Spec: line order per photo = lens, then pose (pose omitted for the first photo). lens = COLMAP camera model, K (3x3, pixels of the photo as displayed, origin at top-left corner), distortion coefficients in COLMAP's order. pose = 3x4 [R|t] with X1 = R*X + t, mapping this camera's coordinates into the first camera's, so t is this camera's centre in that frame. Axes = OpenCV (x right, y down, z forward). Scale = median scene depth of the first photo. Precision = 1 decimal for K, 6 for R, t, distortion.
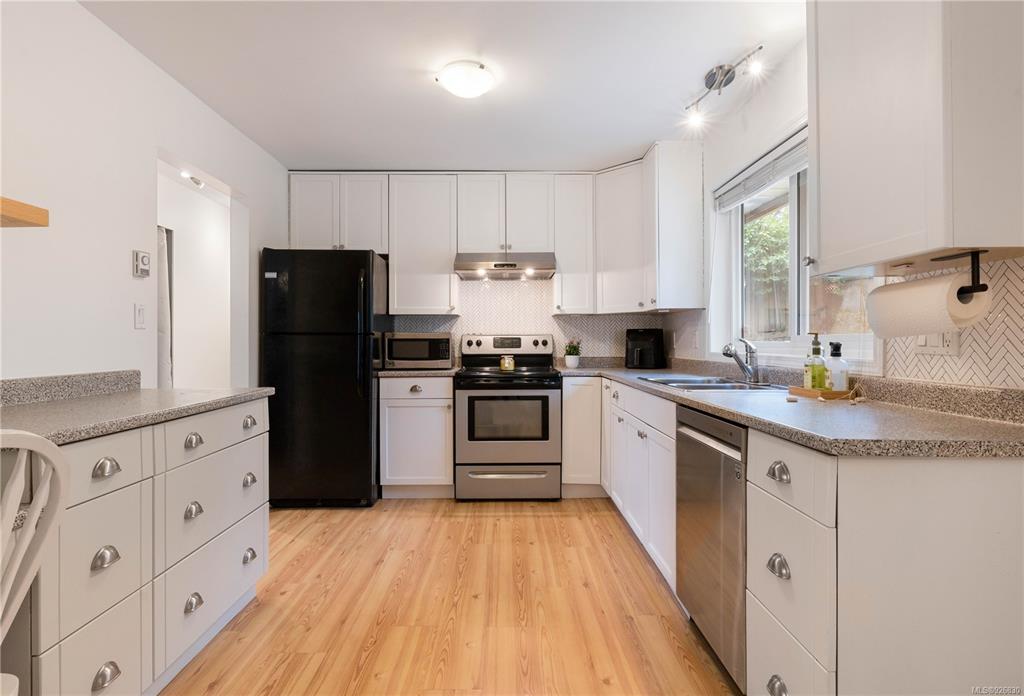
lens RADIAL K [[529.7, 0, 508.8], [0, 529.7, 340.0], [0, 0, 1]] dist [0.001835, 0.000139]
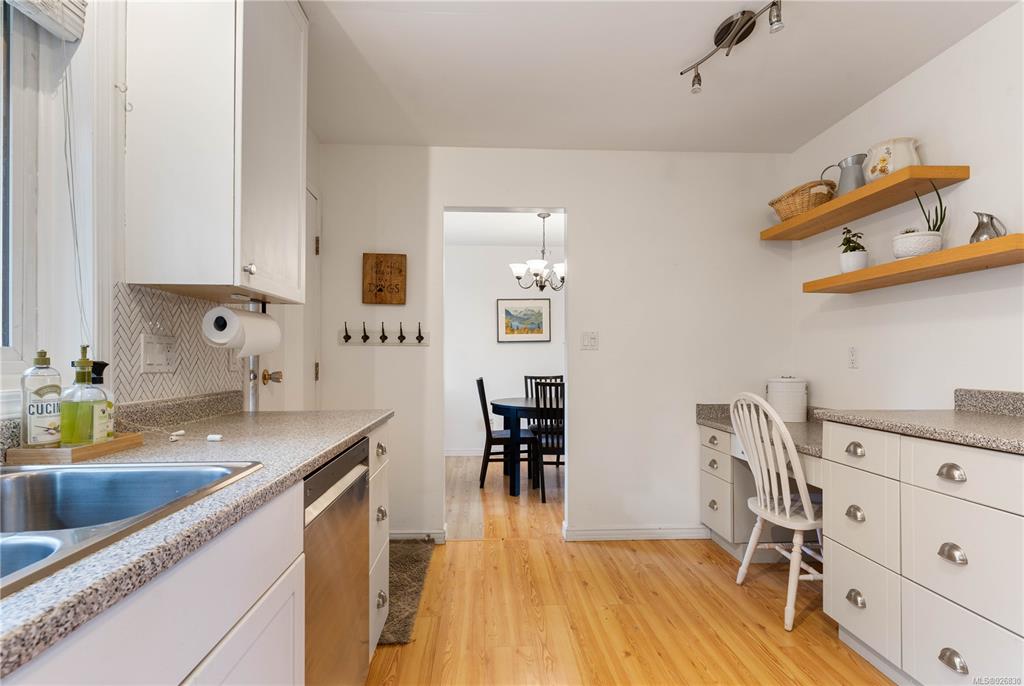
lens RADIAL K [[505.4, 0, 511.1], [0, 505.4, 347.1], [0, 0, 1]] dist [0.001290, 0.003145]
pose [[-0.998631, 0.001326, -0.052291, 0.106650], [0.002761, 0.999621, -0.027379, 0.003759], [0.052235, -0.027486, -0.998256, 1.138626]]
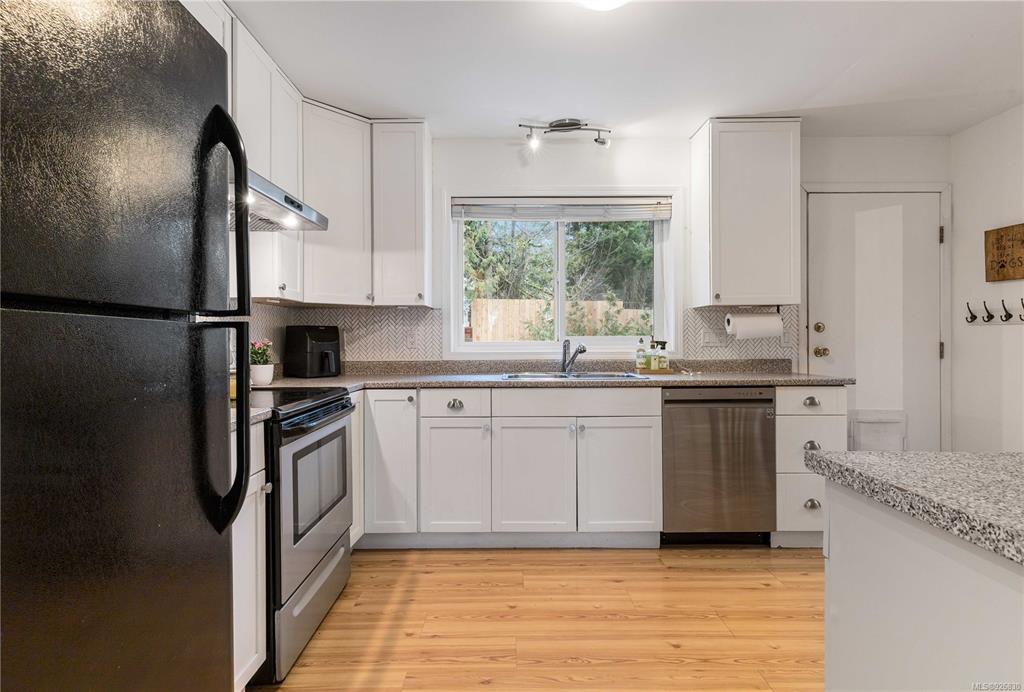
lens RADIAL K [[505.4, 0, 512.2], [0, 505.4, 344.6], [0, 0, 1]] dist [0.001290, 0.003145]
pose [[-0.007699, -0.000550, 0.999970, -0.713438], [0.002184, 0.999997, 0.000566, 0.008789], [-0.999968, 0.002189, -0.007697, 1.054506]]
